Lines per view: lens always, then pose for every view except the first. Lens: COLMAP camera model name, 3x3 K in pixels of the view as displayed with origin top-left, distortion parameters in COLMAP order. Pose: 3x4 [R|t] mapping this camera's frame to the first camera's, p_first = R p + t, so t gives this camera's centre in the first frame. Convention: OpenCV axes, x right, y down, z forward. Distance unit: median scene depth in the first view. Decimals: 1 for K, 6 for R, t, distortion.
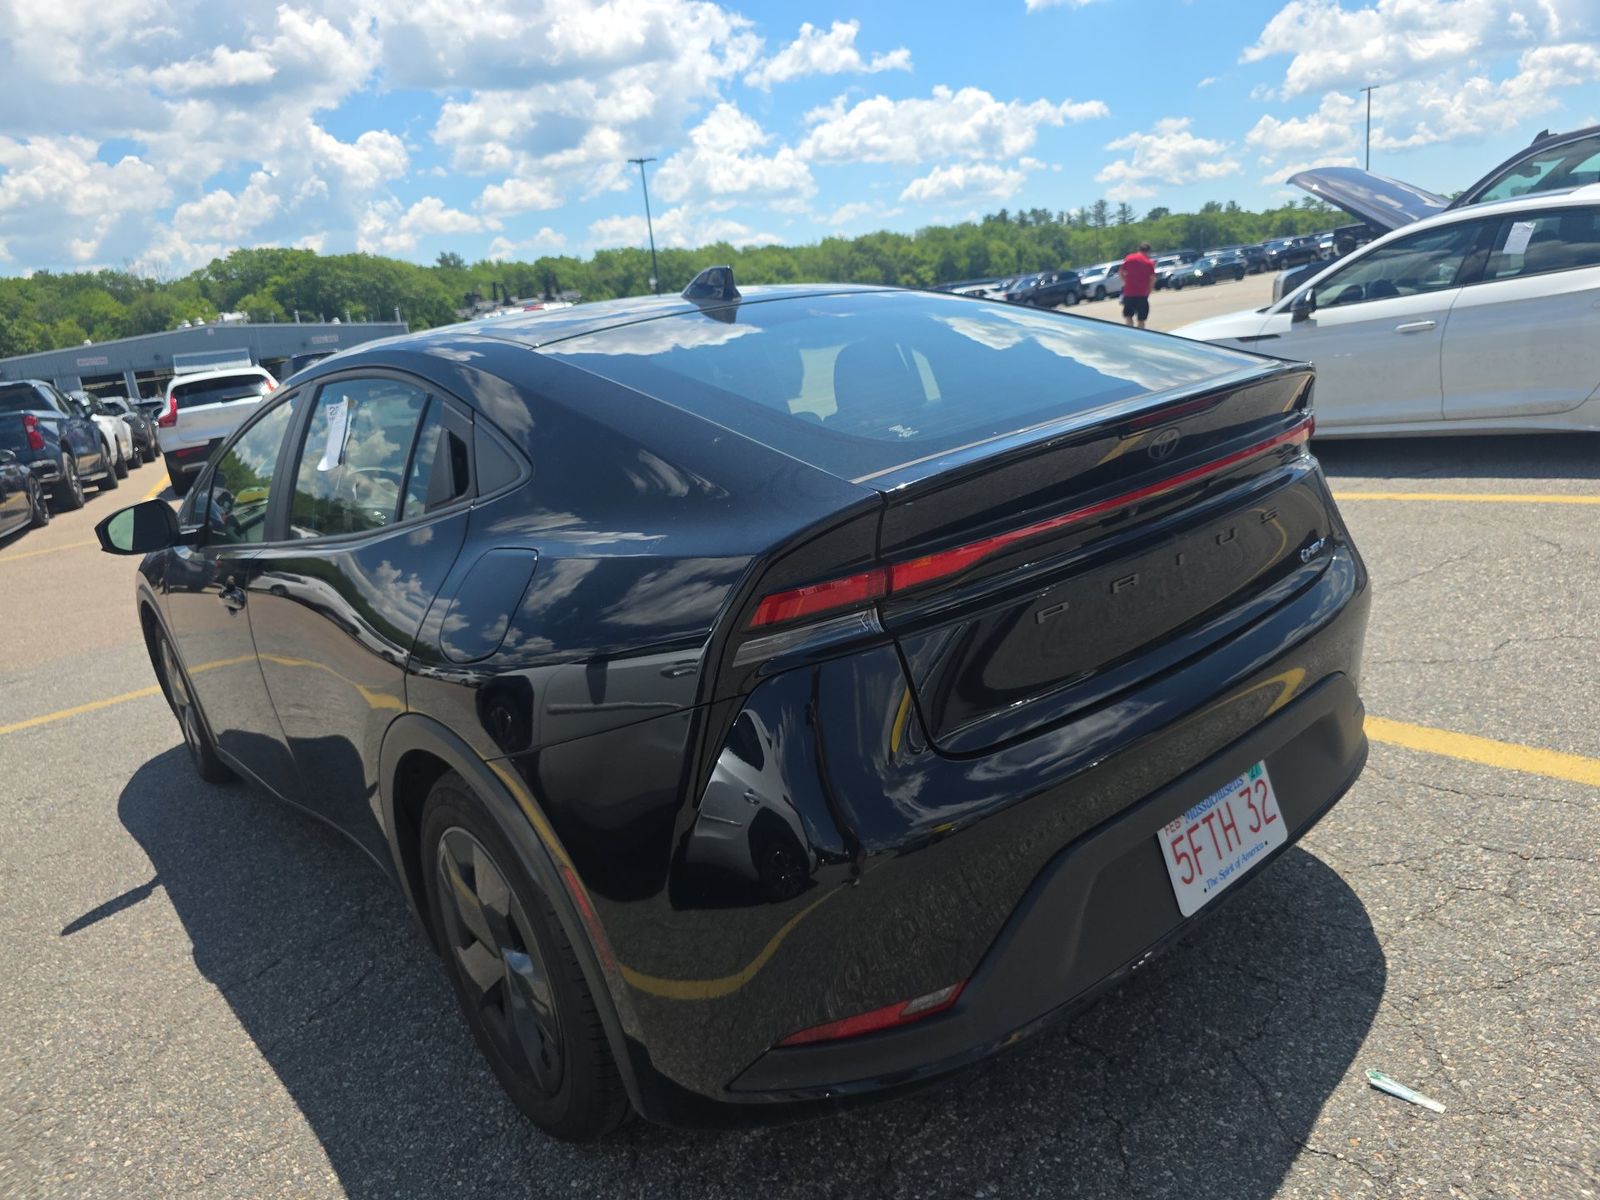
lens RADIAL K [[1099.8, 0, 801.6], [0, 1099.8, 589.1], [0, 0, 1]] dist [0.046108, -0.042477]
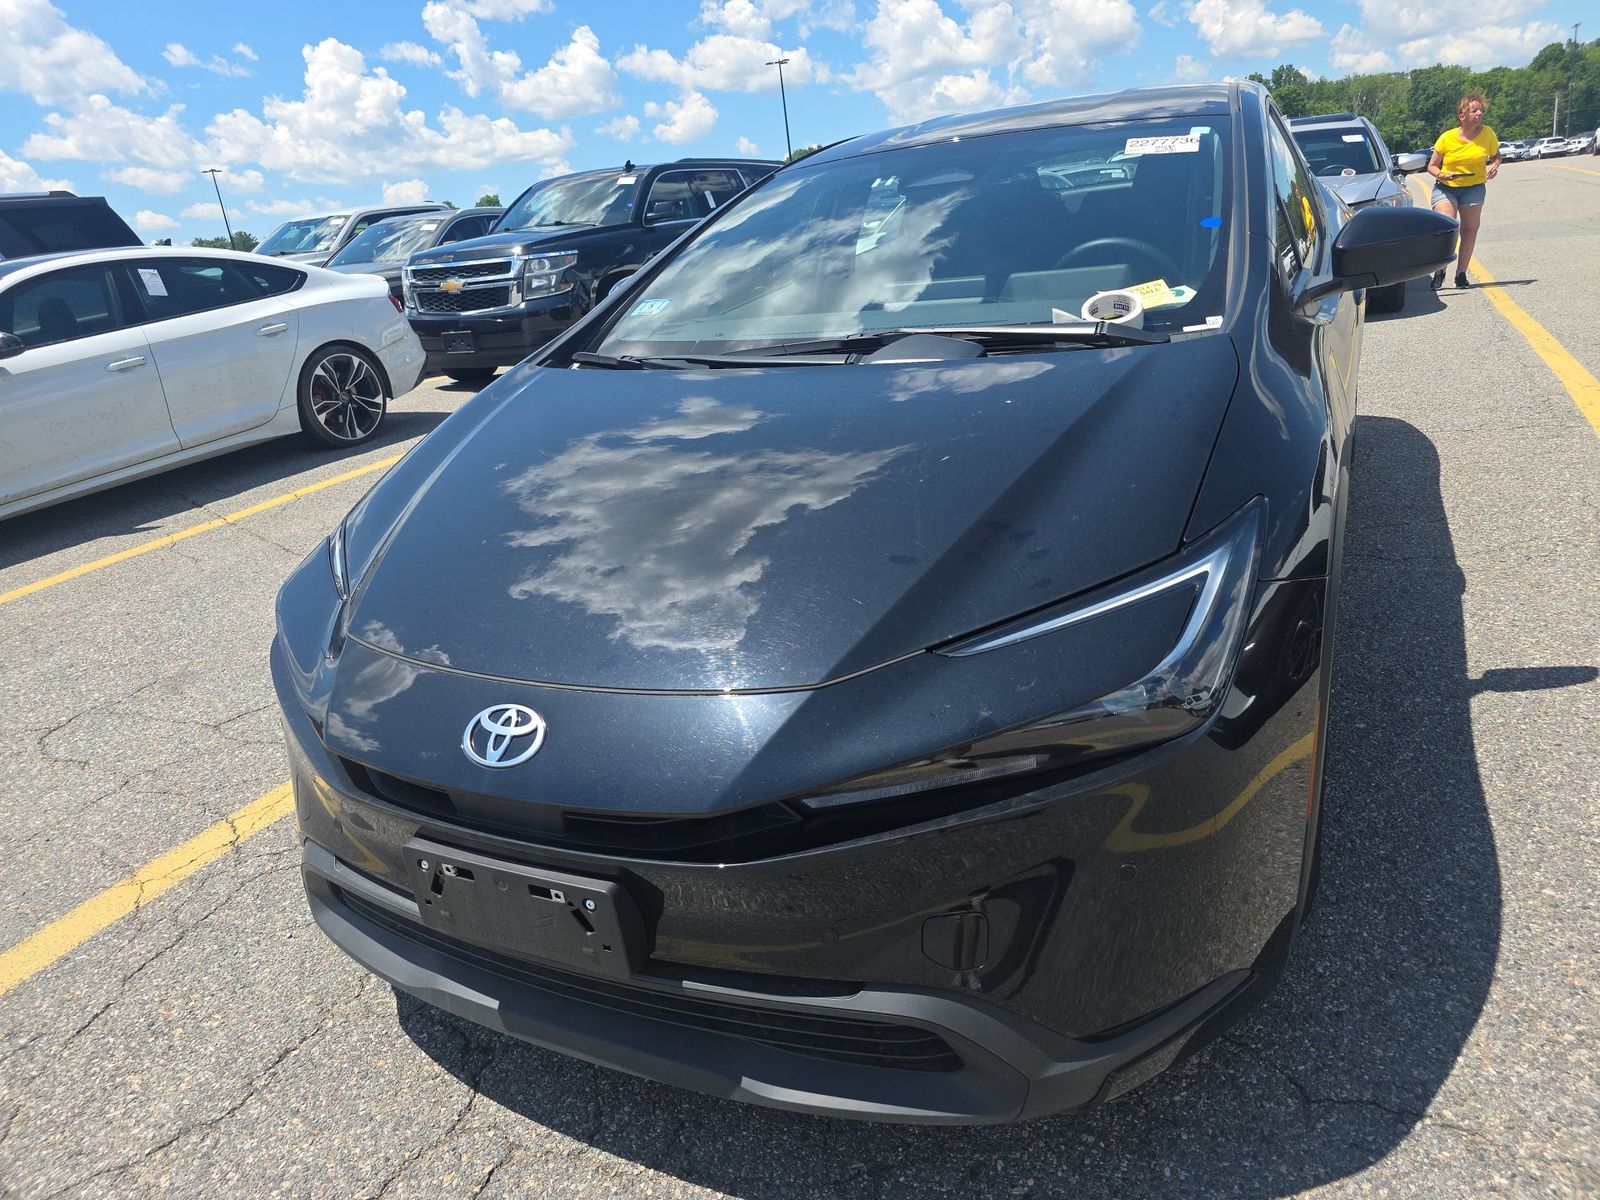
lens RADIAL K [[1099.8, 0, 801.6], [0, 1099.8, 589.1], [0, 0, 1]] dist [0.046108, -0.042477]
pose [[-0.398184, -0.125509, 0.908679, -1.200416], [0.383905, 0.876868, 0.289343, -0.229394], [-0.833106, 0.464059, -0.300971, 1.752373]]
